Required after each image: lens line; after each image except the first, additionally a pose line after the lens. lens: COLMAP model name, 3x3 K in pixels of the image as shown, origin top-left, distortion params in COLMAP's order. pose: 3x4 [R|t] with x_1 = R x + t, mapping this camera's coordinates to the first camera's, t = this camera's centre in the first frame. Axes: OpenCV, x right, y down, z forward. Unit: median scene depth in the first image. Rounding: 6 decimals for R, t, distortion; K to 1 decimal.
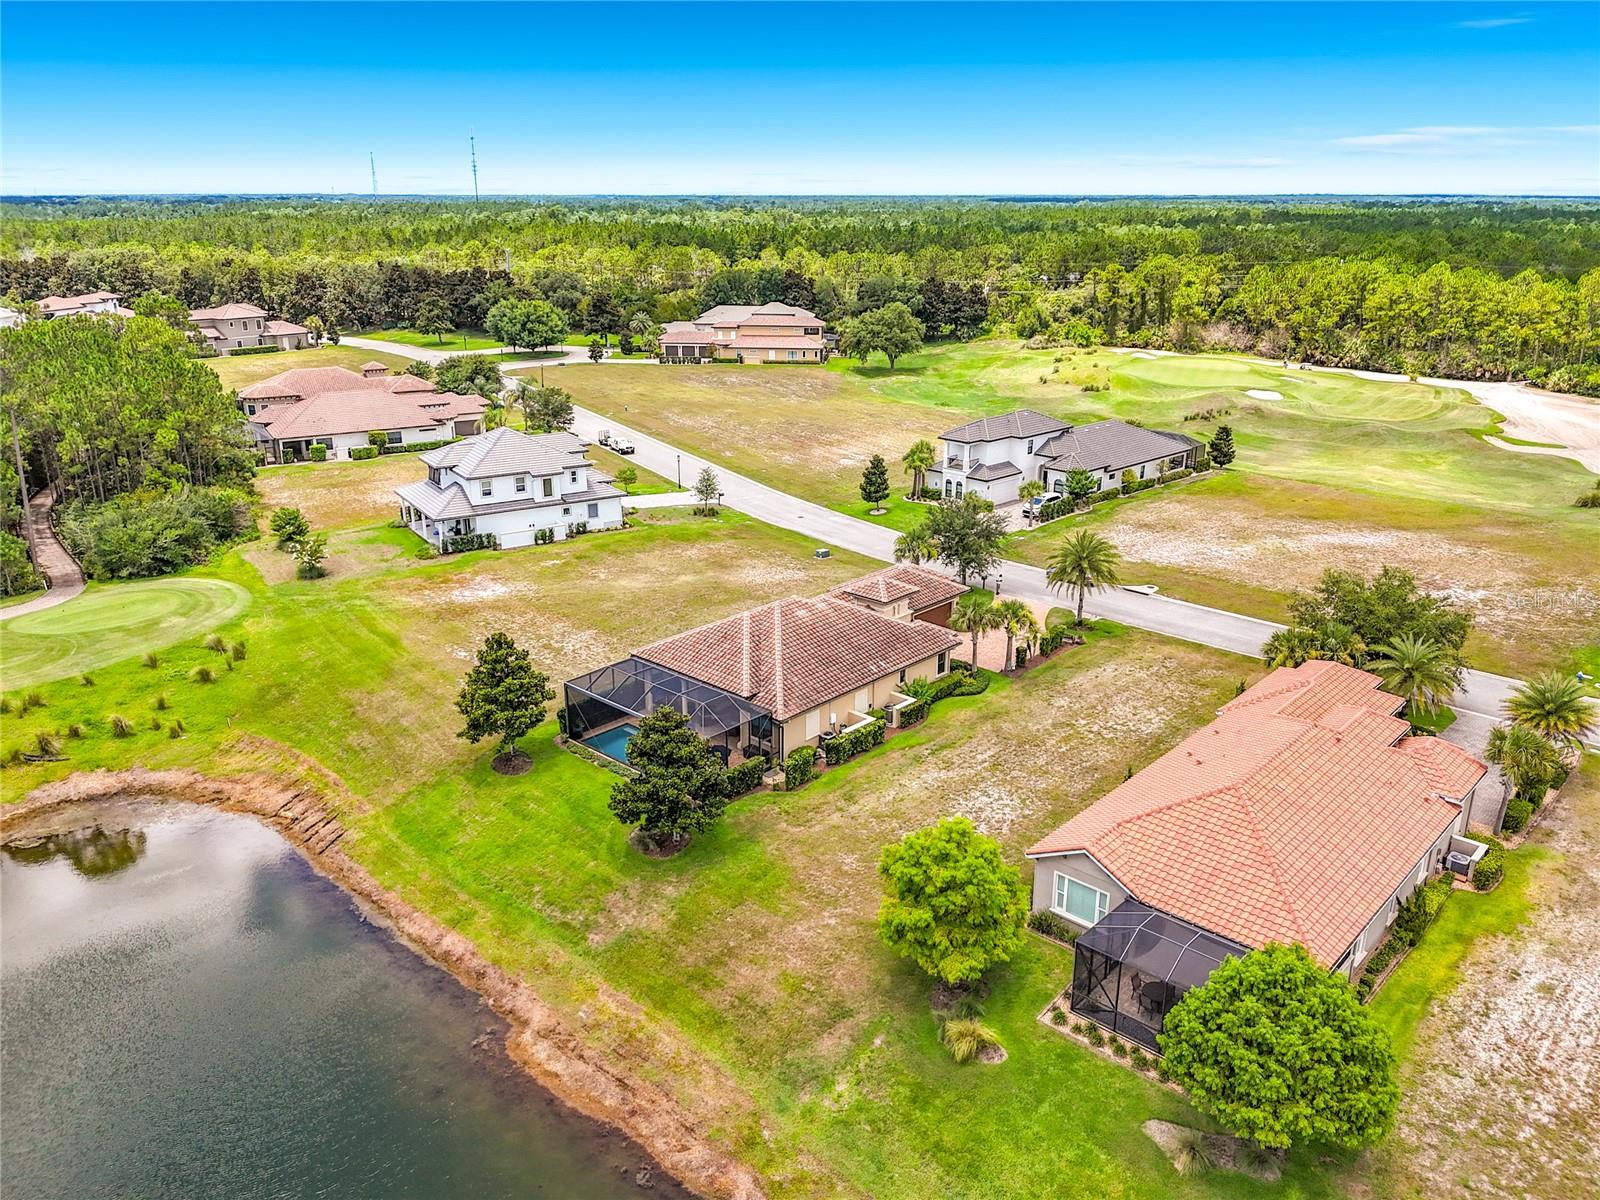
lens RADIAL K [[1200.2, 0, 800.0], [0, 1200.2, 600.0], [0, 0, 1]] dist [0.045440, -0.081280]
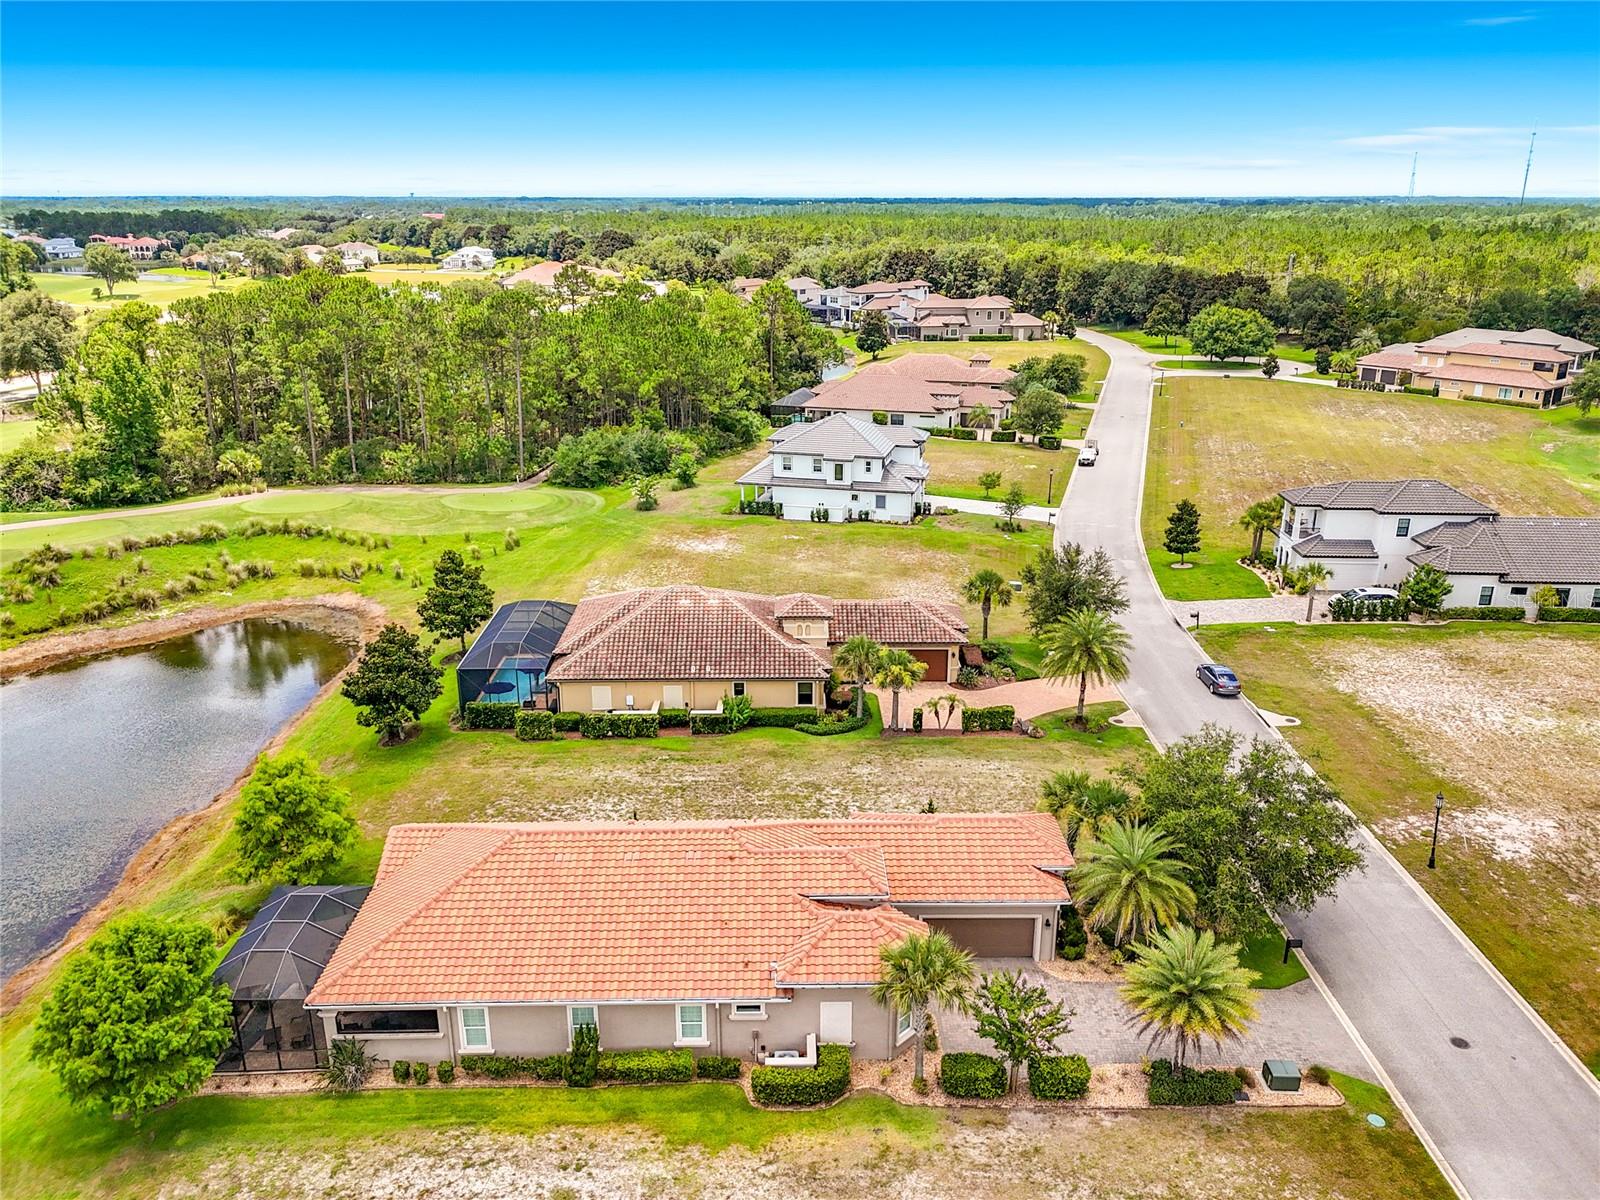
lens RADIAL K [[1177.3, 0, 795.1], [0, 1177.3, 621.5], [0, 0, 1]] dist [0.083865, -0.123437]
pose [[0.685292, 0.245059, -0.685799, 0.509119], [-0.232163, 0.966065, 0.113216, -0.073180], [0.690271, 0.081631, 0.718931, 0.220880]]
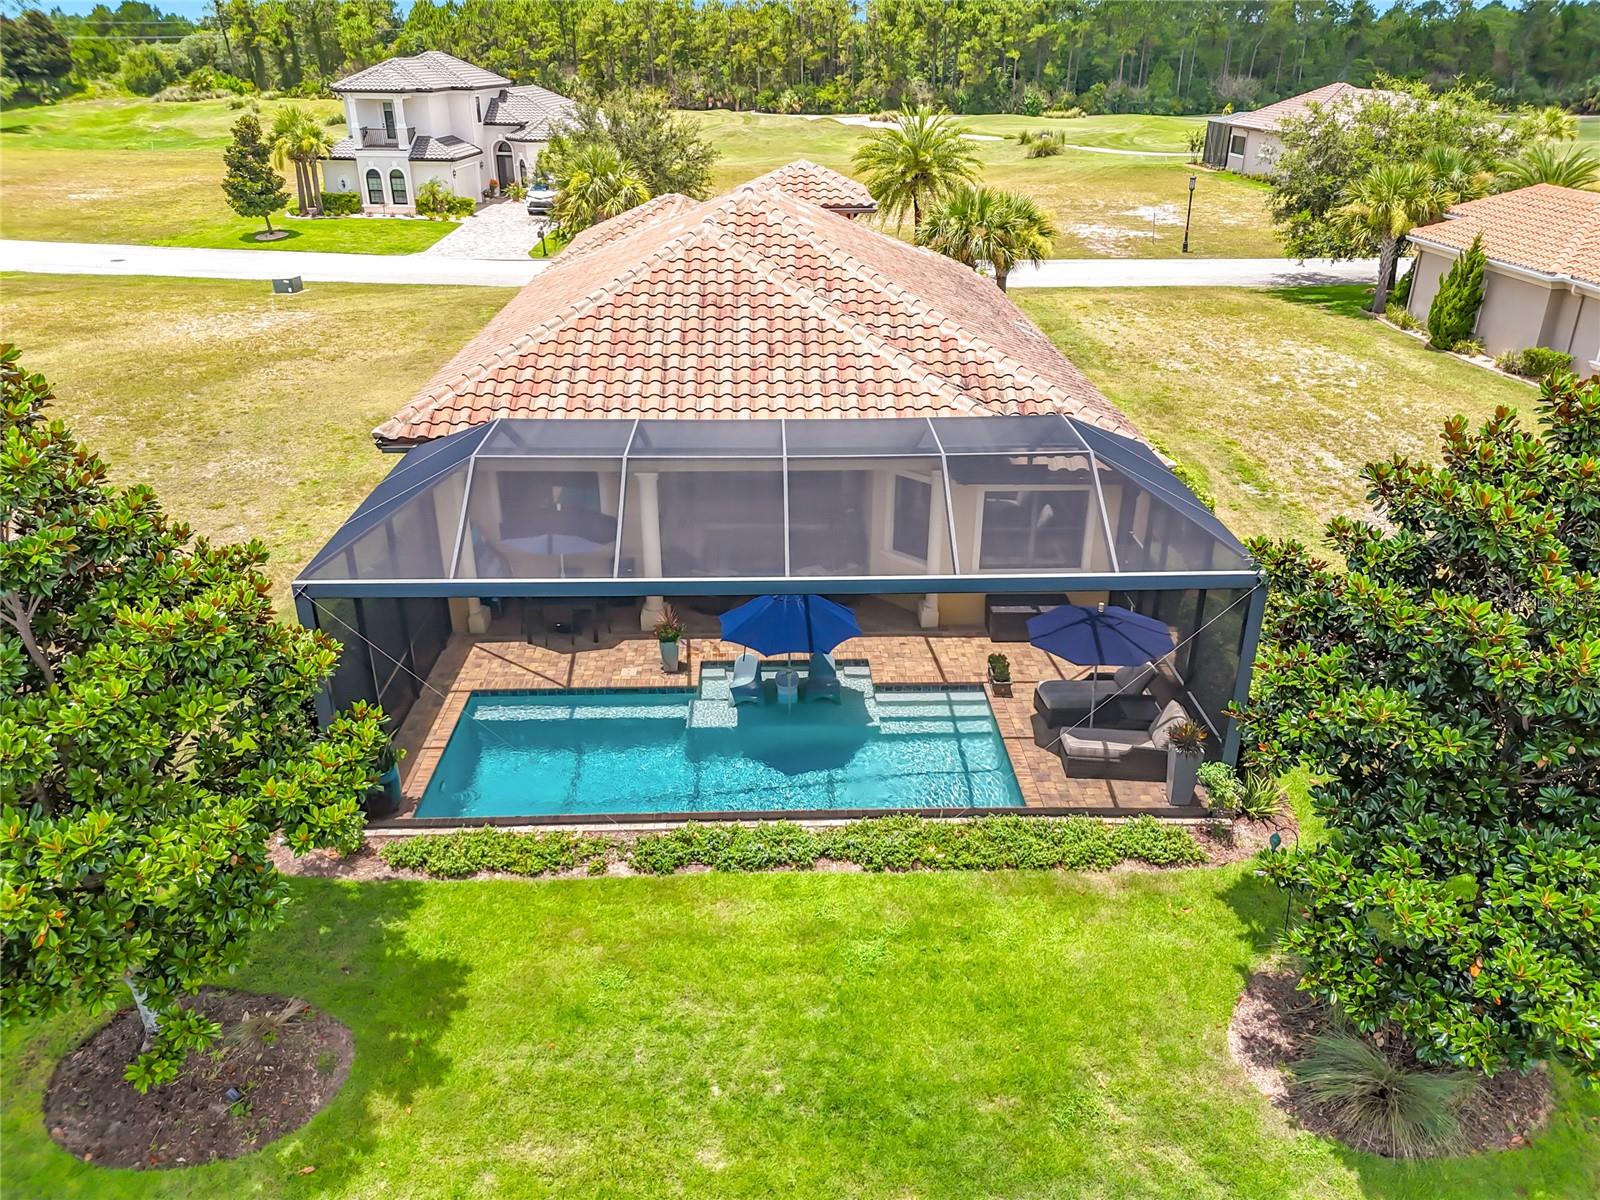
lens RADIAL K [[1180.6, 0, 800.0], [0, 1180.6, 600.0], [0, 0, 1]] dist [0.075639, -0.079731]
pose [[0.710614, -0.292785, 0.639769, -0.166218], [0.221463, 0.956162, 0.191593, 0.032296], [-0.667819, 0.005536, 0.744303, 0.493459]]
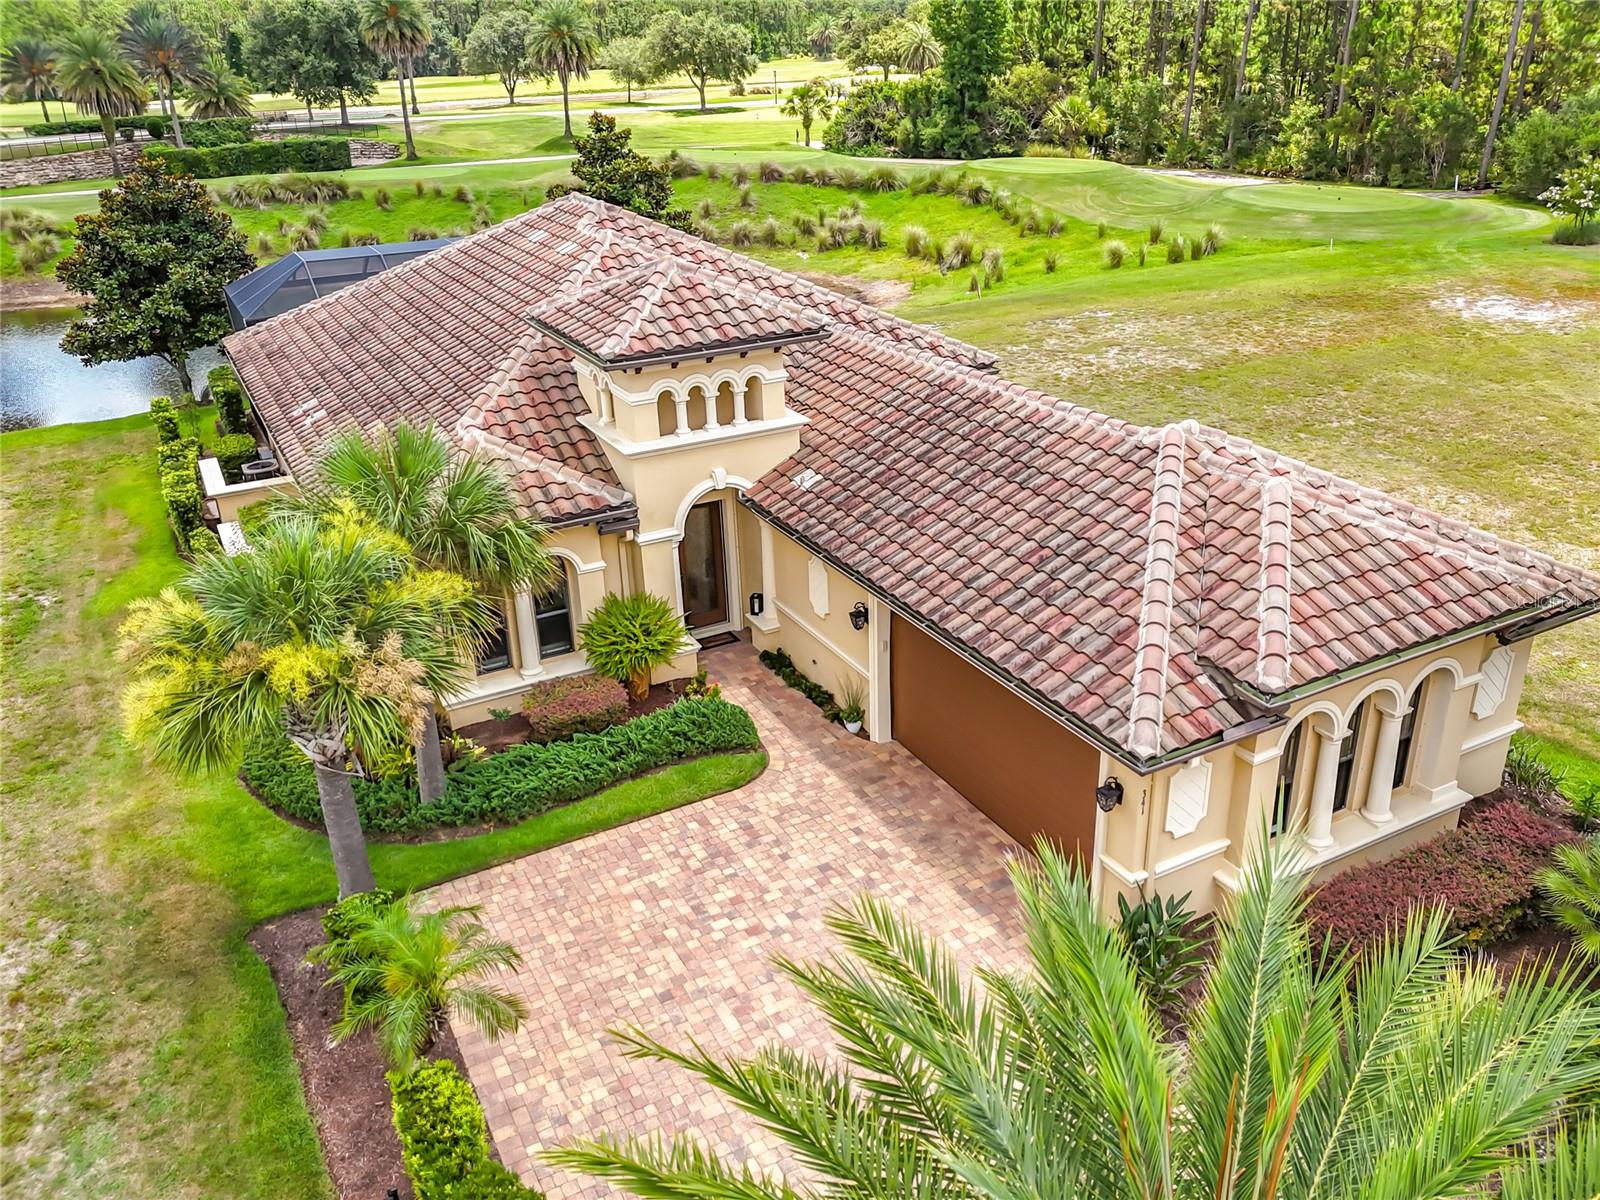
lens RADIAL K [[1254.6, 0, 800.0], [0, 1254.6, 600.0], [0, 0, 1]] dist [0.070797, -0.074466]
pose [[-0.326883, 0.402200, -0.855210, 0.207970], [-0.270975, 0.827038, 0.492524, -0.064422], [0.905384, 0.392738, -0.161358, 0.769266]]
